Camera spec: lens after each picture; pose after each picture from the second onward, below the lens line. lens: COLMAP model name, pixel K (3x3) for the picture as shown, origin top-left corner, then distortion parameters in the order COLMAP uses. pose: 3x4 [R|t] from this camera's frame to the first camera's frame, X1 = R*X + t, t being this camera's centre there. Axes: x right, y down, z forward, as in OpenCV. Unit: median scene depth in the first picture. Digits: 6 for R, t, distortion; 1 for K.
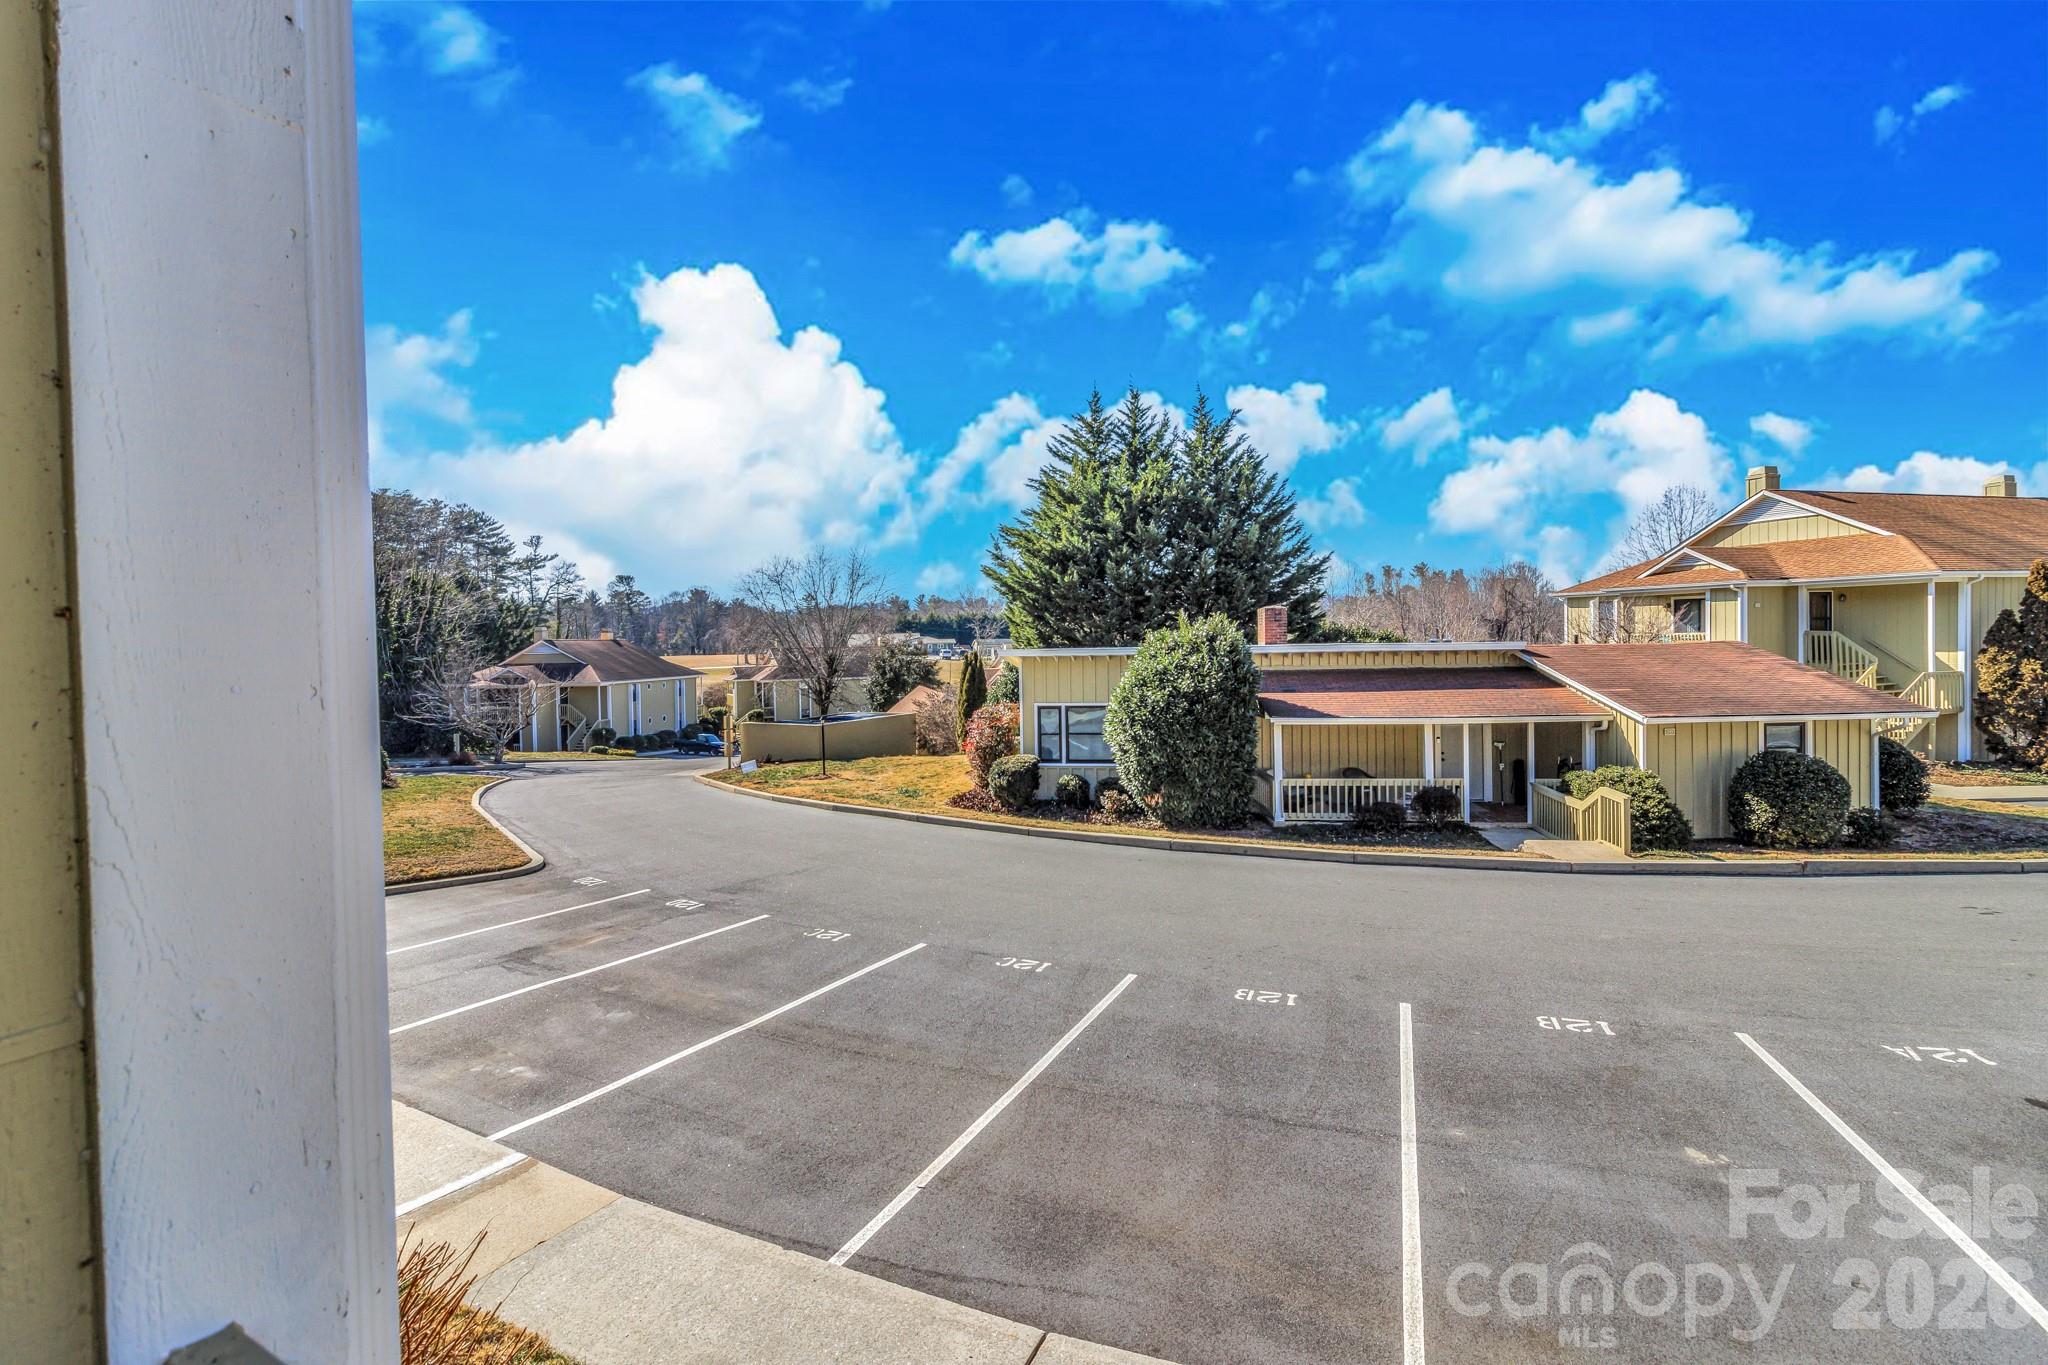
lens RADIAL K [[951.7, 0, 1023.2], [0, 951.7, 641.3], [0, 0, 1]] dist [0.000626, 0.000318]
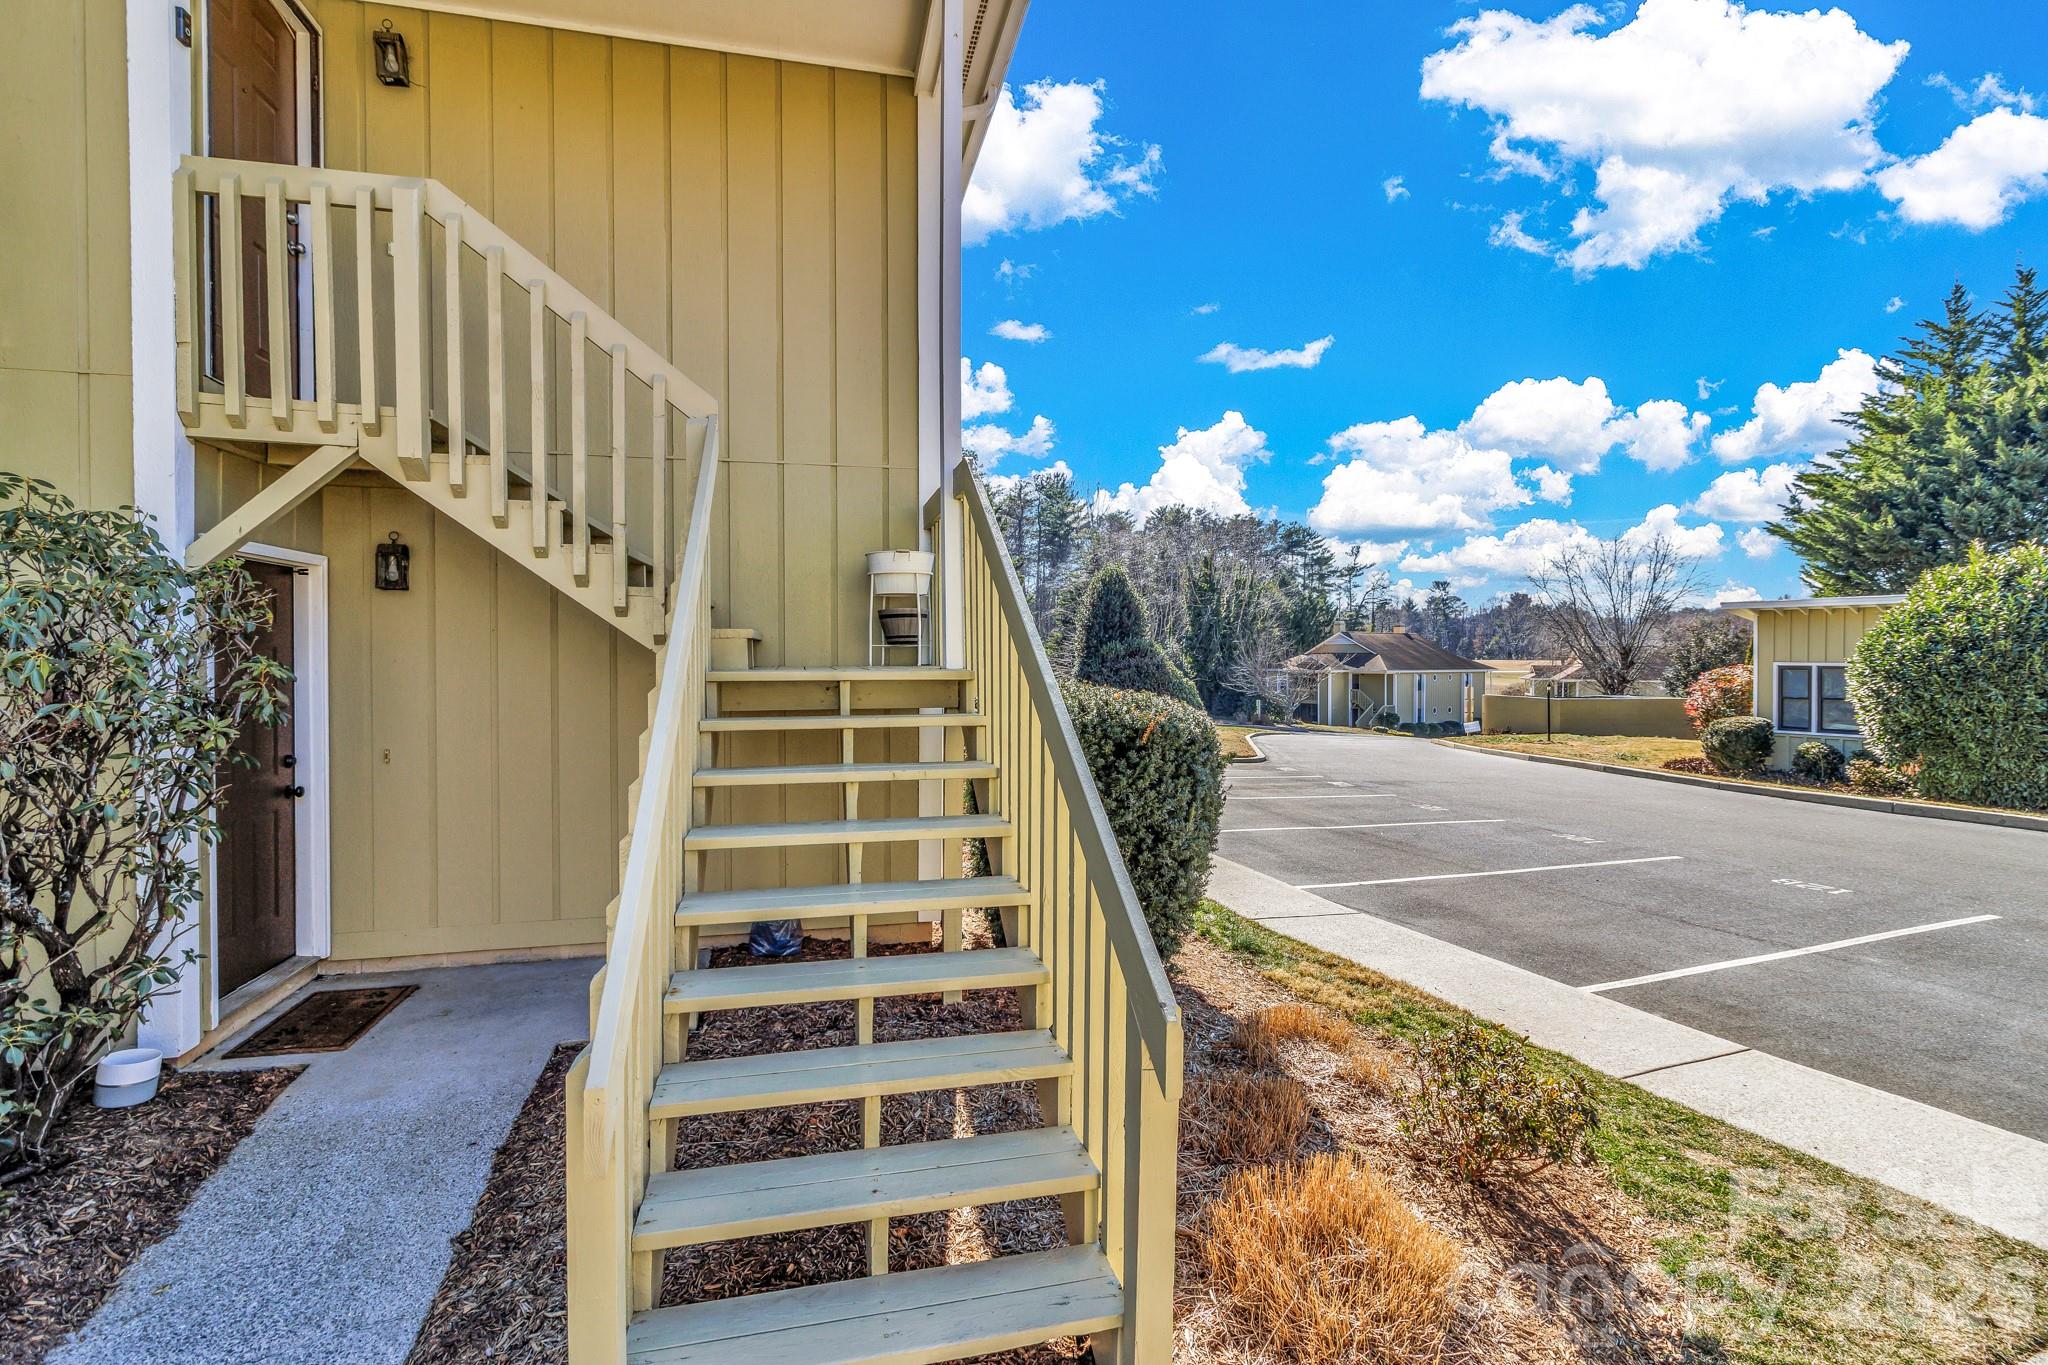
lens RADIAL K [[951.7, 0, 1024.0], [0, 951.7, 682.5], [0, 0, 1]] dist [0.000761, 0.000387]
pose [[0.683282, 0.040074, -0.729054, 0.140291], [-0.017040, 0.999096, 0.038947, 0.046844], [0.729955, -0.014189, 0.683347, -0.095997]]
